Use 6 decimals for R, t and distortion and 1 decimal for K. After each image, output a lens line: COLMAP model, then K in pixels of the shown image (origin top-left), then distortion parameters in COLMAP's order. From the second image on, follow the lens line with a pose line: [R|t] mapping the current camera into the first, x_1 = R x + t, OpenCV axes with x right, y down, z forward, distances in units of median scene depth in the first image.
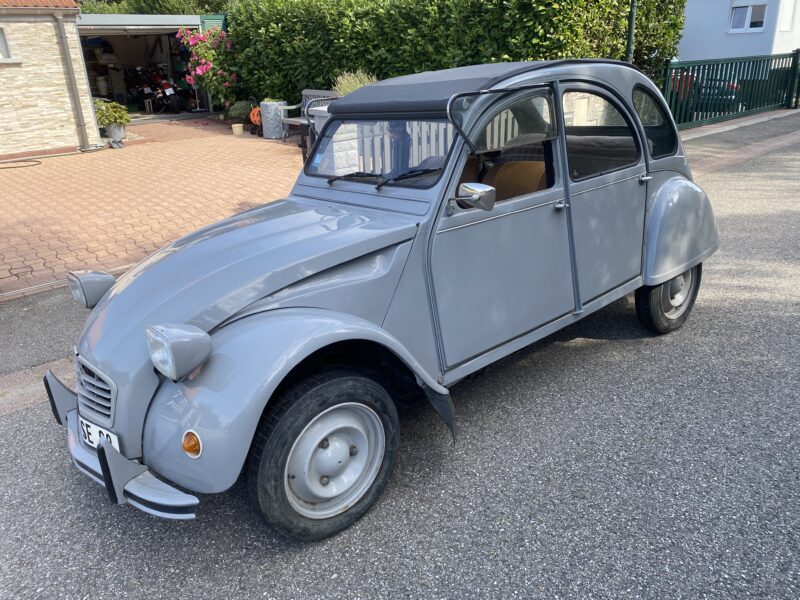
lens RADIAL K [[605.0, 0, 393.0], [0, 605.0, 281.3], [0, 0, 1]] dist [0.015147, -0.007495]
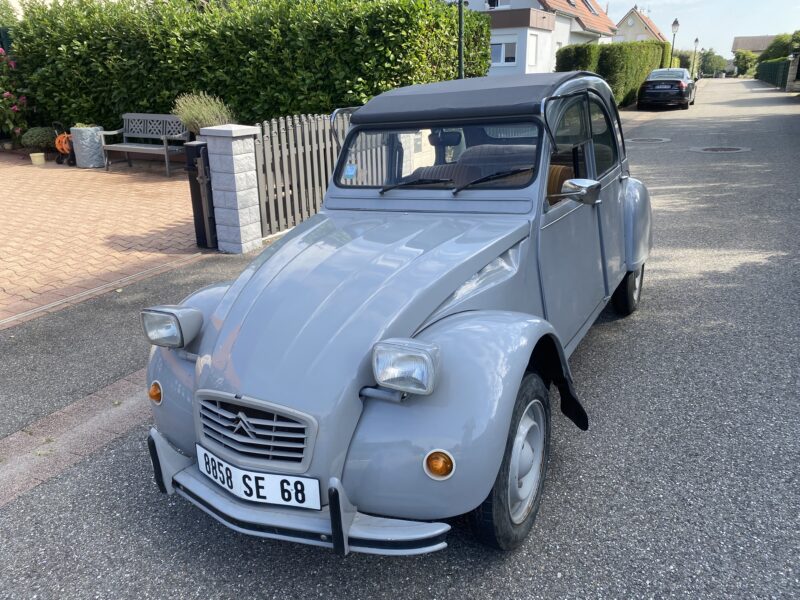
lens RADIAL K [[605.0, 0, 393.0], [0, 605.0, 281.3], [0, 0, 1]] dist [0.015147, -0.007495]
pose [[0.937371, -0.096887, 0.334586, -0.112632], [0.110977, 0.993552, -0.023205, 0.000925], [-0.330181, 0.058883, 0.942079, 0.023808]]
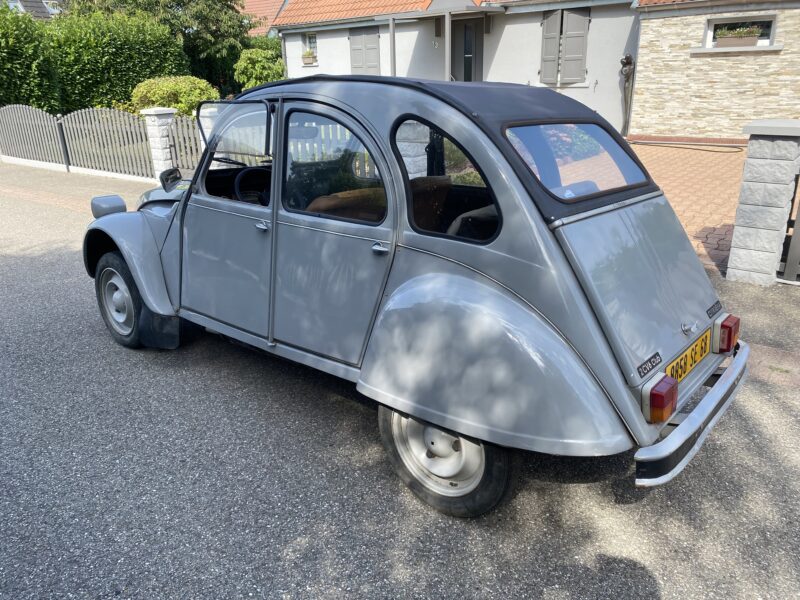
lens RADIAL K [[605.0, 0, 393.0], [0, 605.0, 281.3], [0, 0, 1]] dist [0.015147, -0.007495]
pose [[0.183501, 0.355135, -0.916628, 0.311371], [-0.325481, 0.901816, 0.284237, -0.098089], [0.927572, 0.246187, 0.281074, 0.233927]]
